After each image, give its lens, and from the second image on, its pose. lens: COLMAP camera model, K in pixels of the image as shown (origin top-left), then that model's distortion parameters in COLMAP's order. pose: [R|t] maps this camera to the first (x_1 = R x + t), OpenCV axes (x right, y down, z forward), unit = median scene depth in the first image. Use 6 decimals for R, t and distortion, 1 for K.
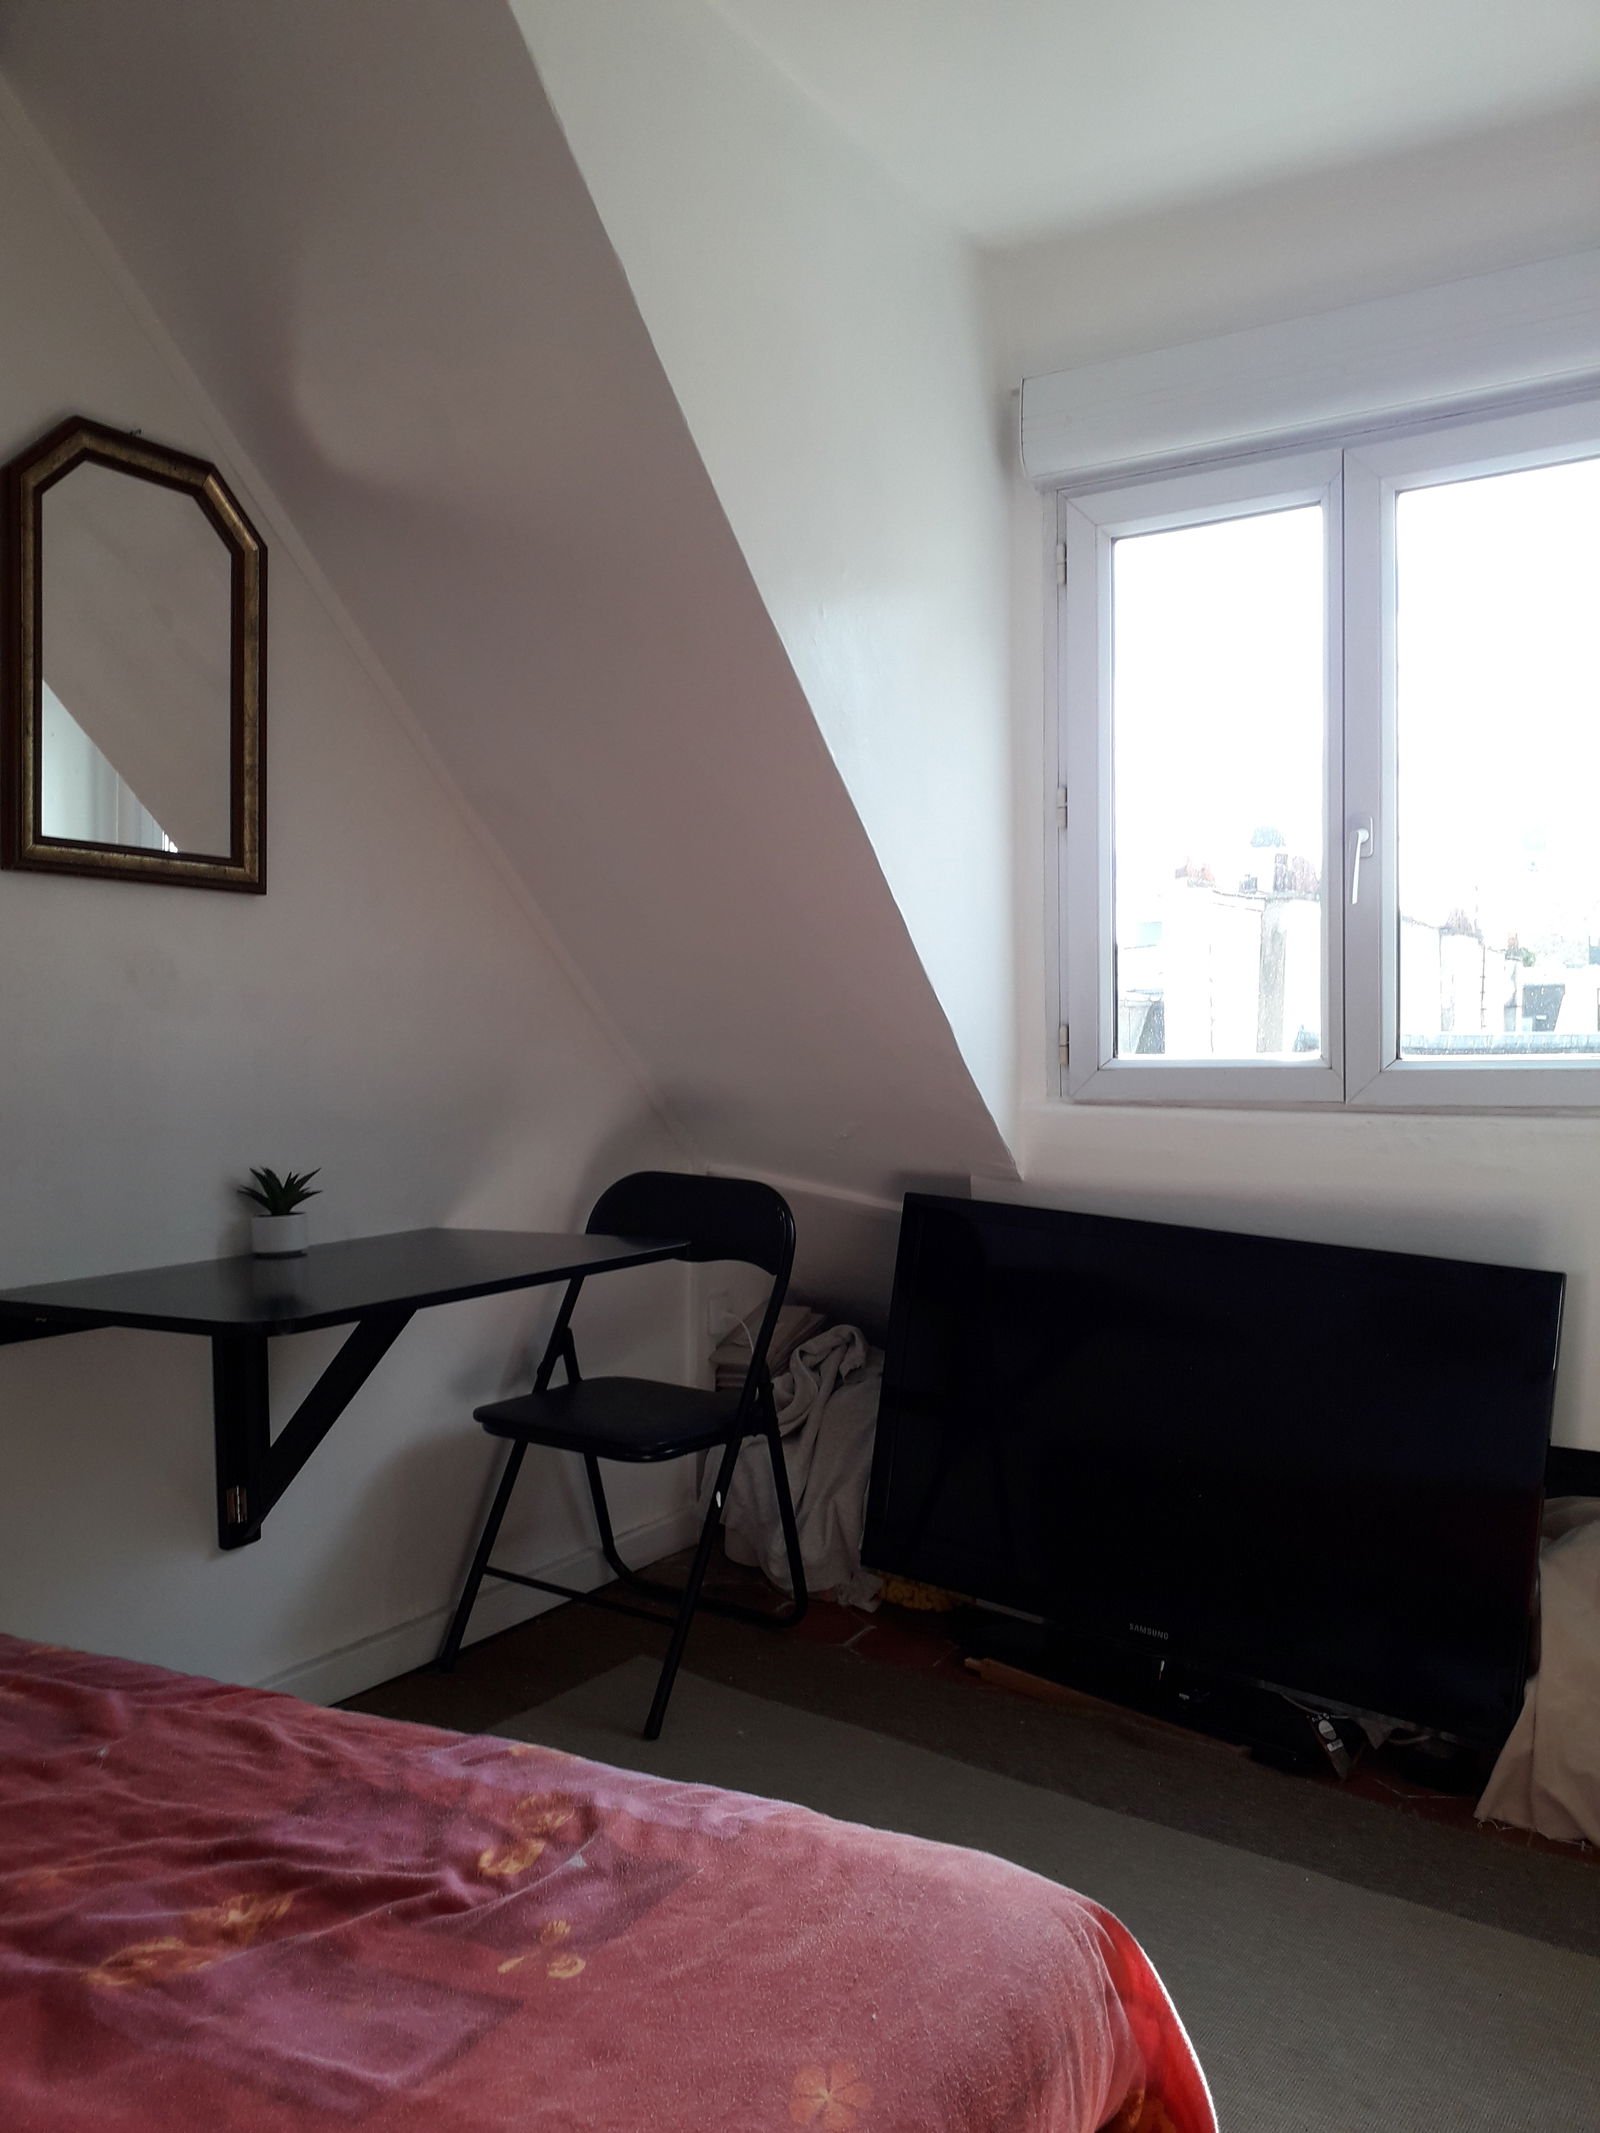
lens RADIAL K [[1709.3, 0, 800.0], [0, 1709.3, 1066.5], [0, 0, 1]] dist [0.008290, 0.007031]
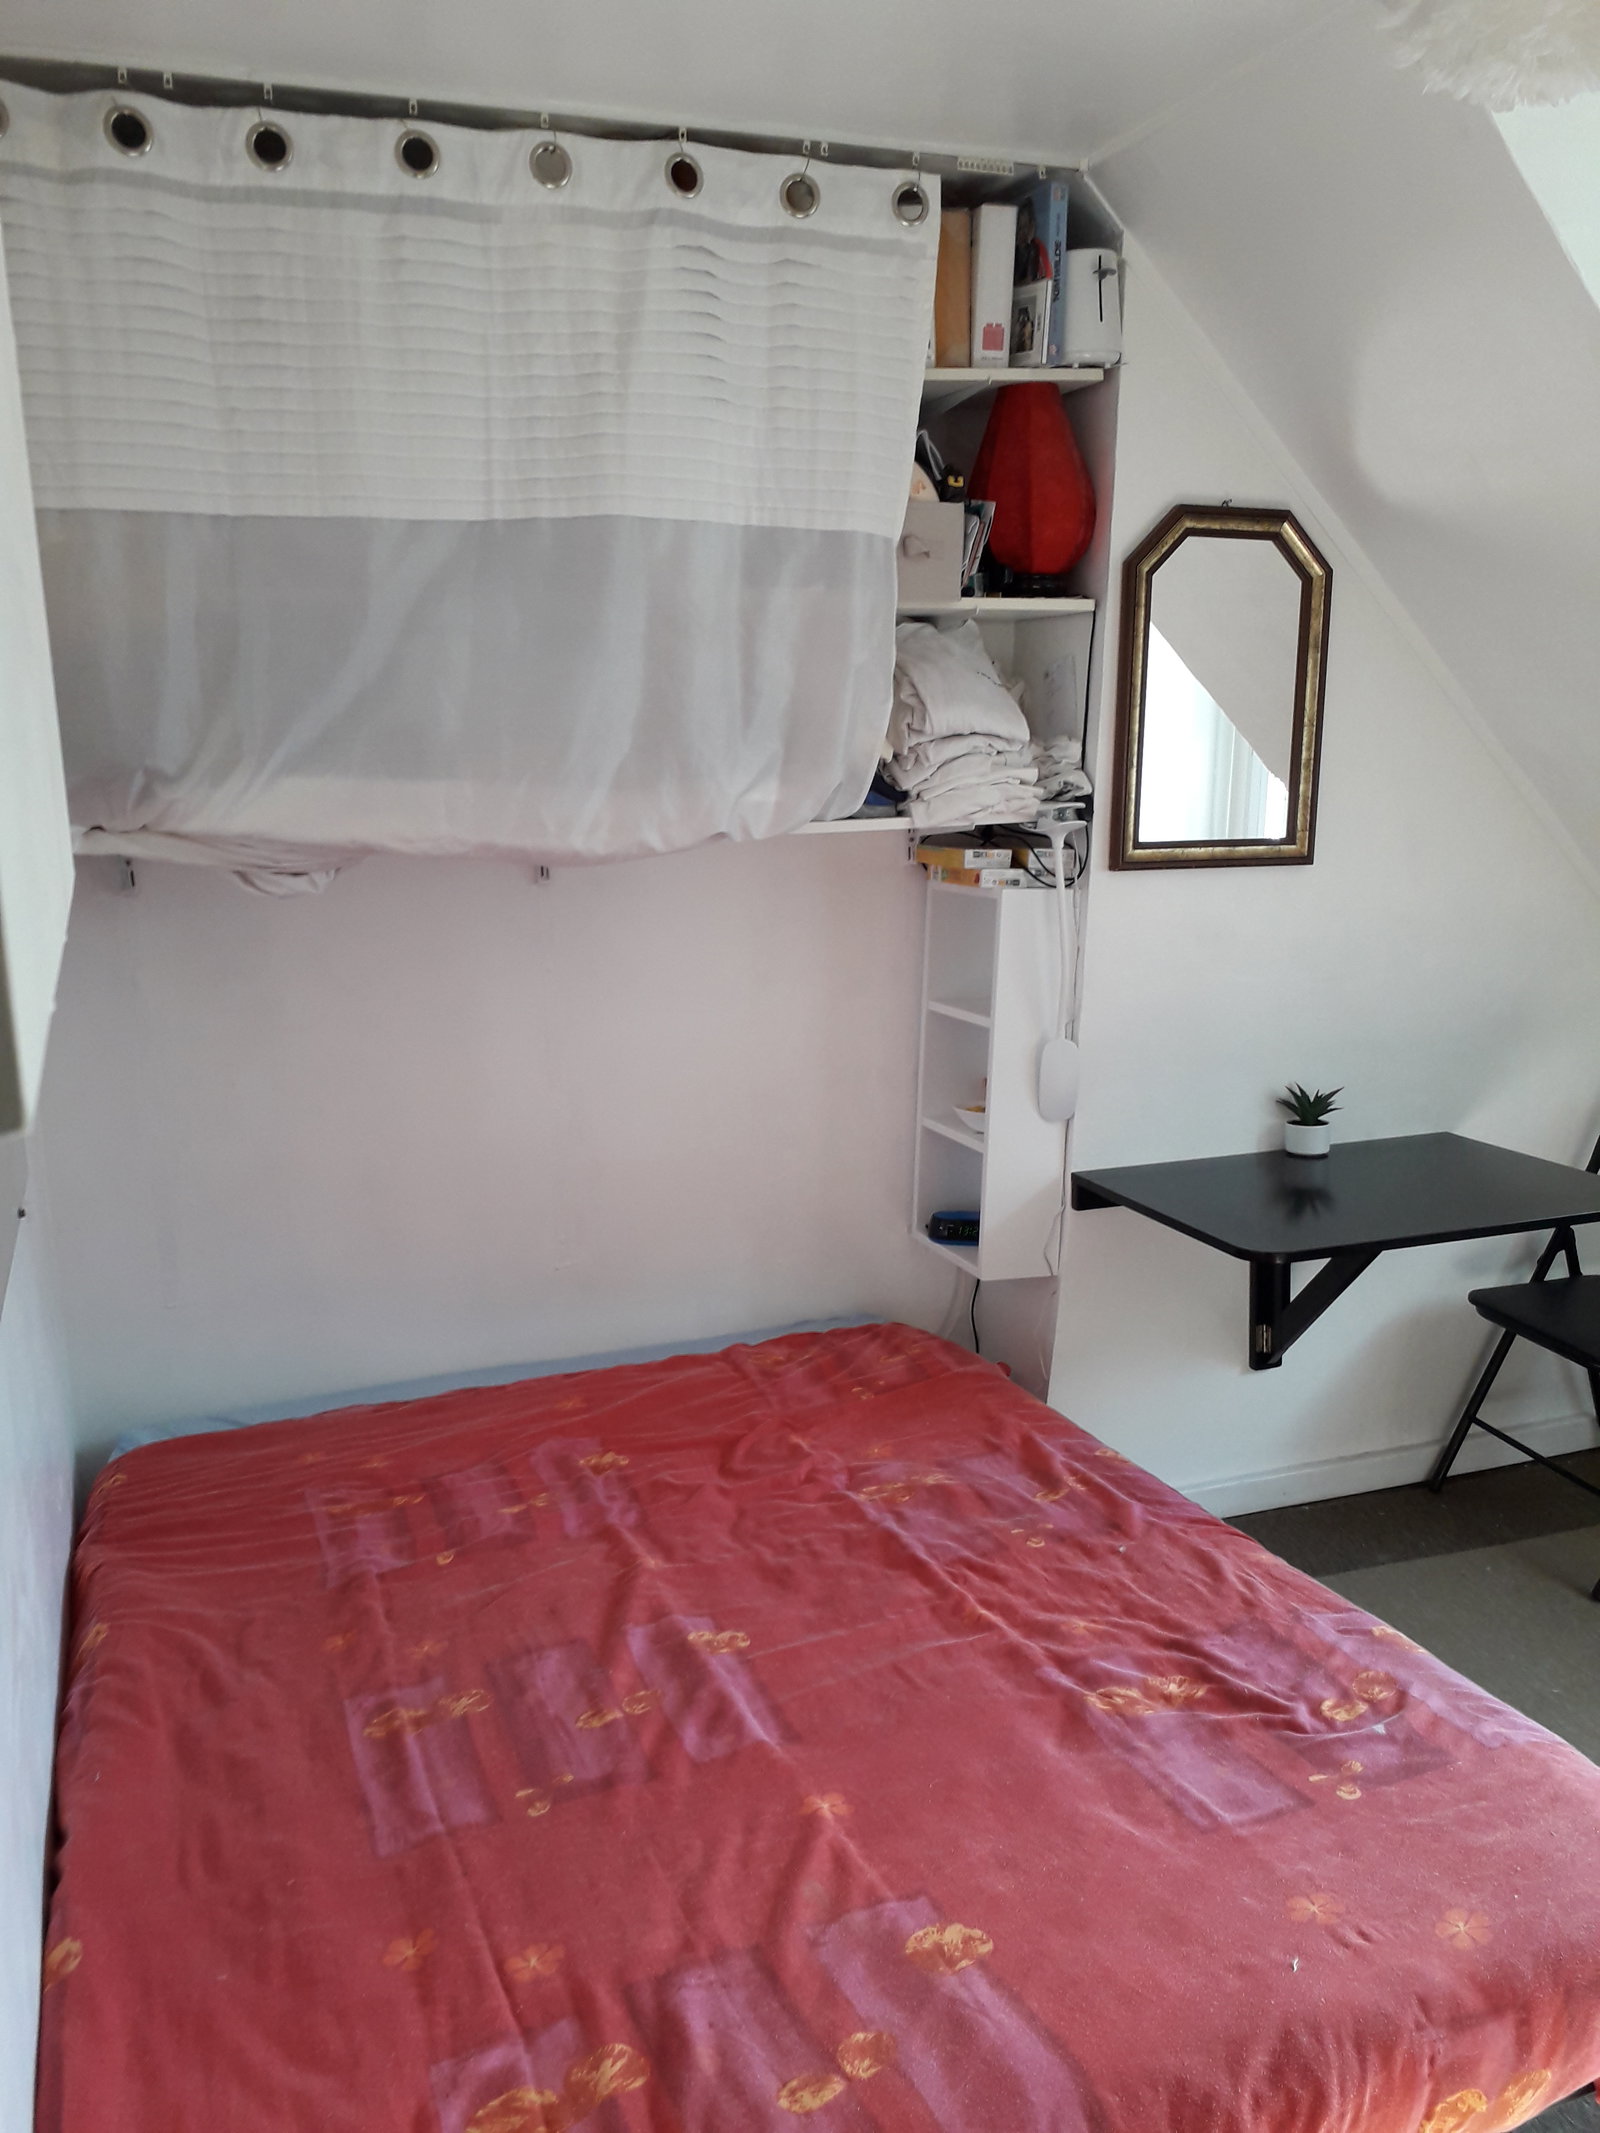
lens RADIAL K [[1749.2, 0, 800.0], [0, 1749.2, 1066.5], [0, 0, 1]] dist [0.024966, 0.005767]
pose [[0.799758, 0.115690, -0.589070, 0.292279], [-0.002880, 0.981983, 0.188946, -0.387661], [0.600316, -0.149415, 0.785682, -0.437554]]
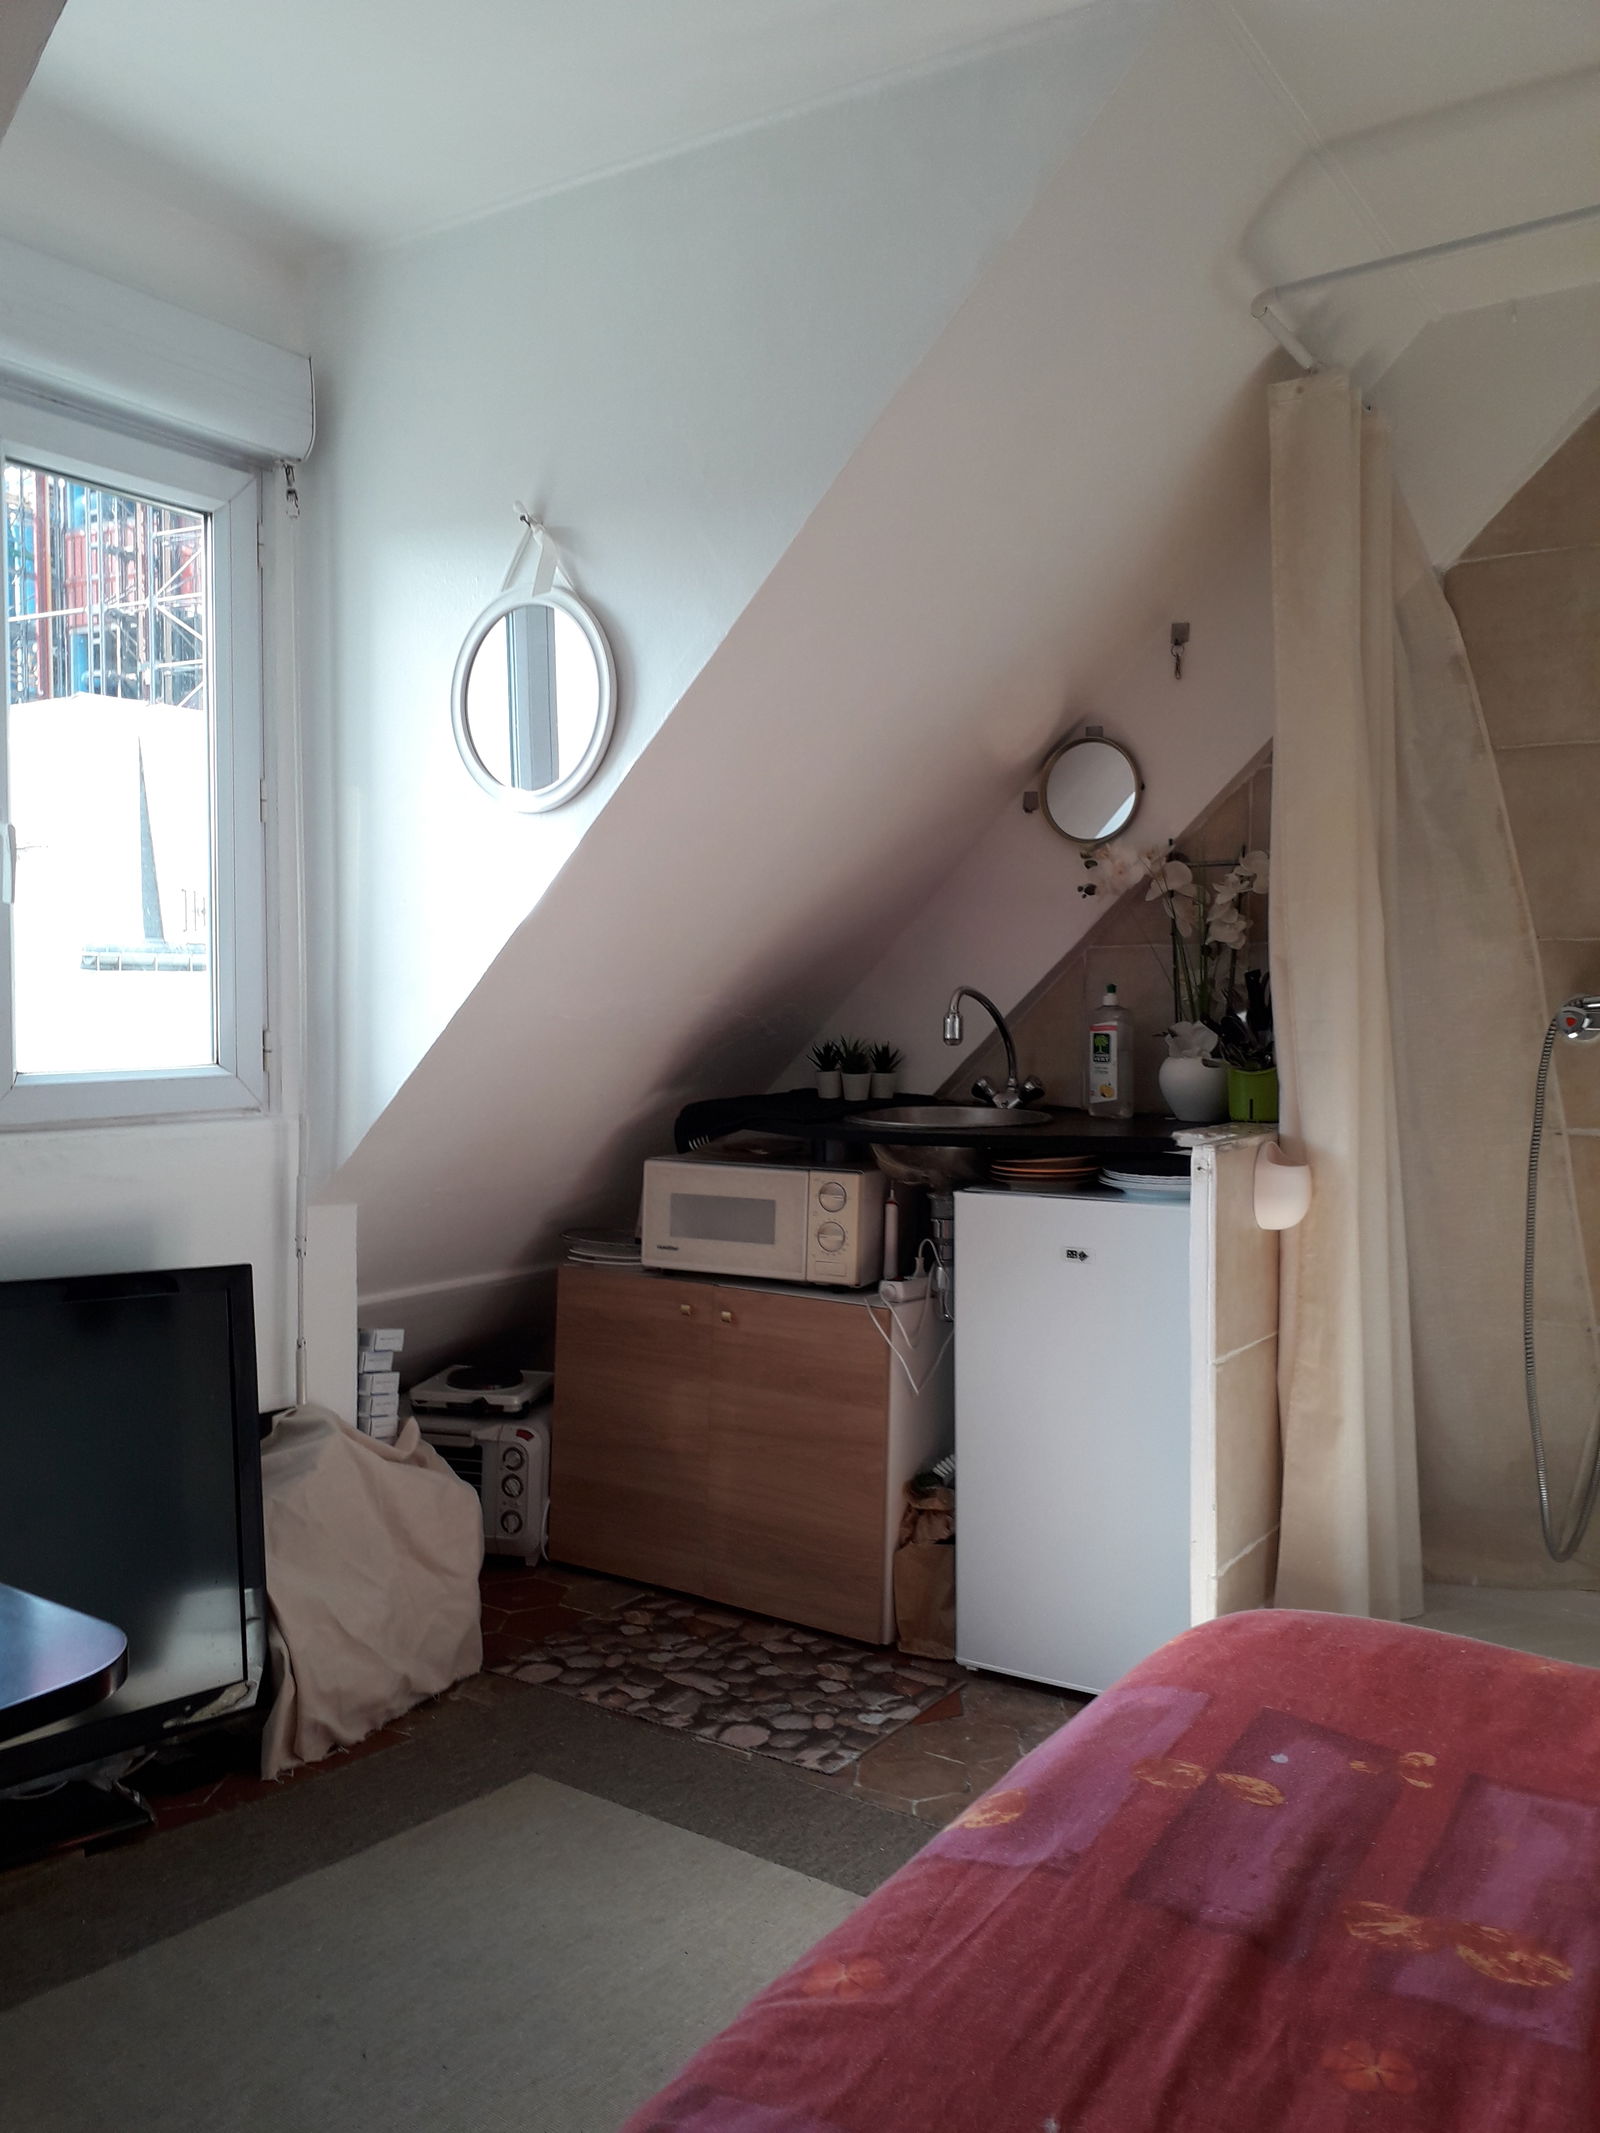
lens RADIAL K [[1709.3, 0, 800.0], [0, 1709.3, 1066.5], [0, 0, 1]] dist [0.008290, 0.007031]
pose [[0.033098, -0.022660, 0.999195, -1.230450], [0.014978, 0.999642, 0.022174, -0.048138], [-0.999340, 0.014232, 0.033425, 1.183318]]
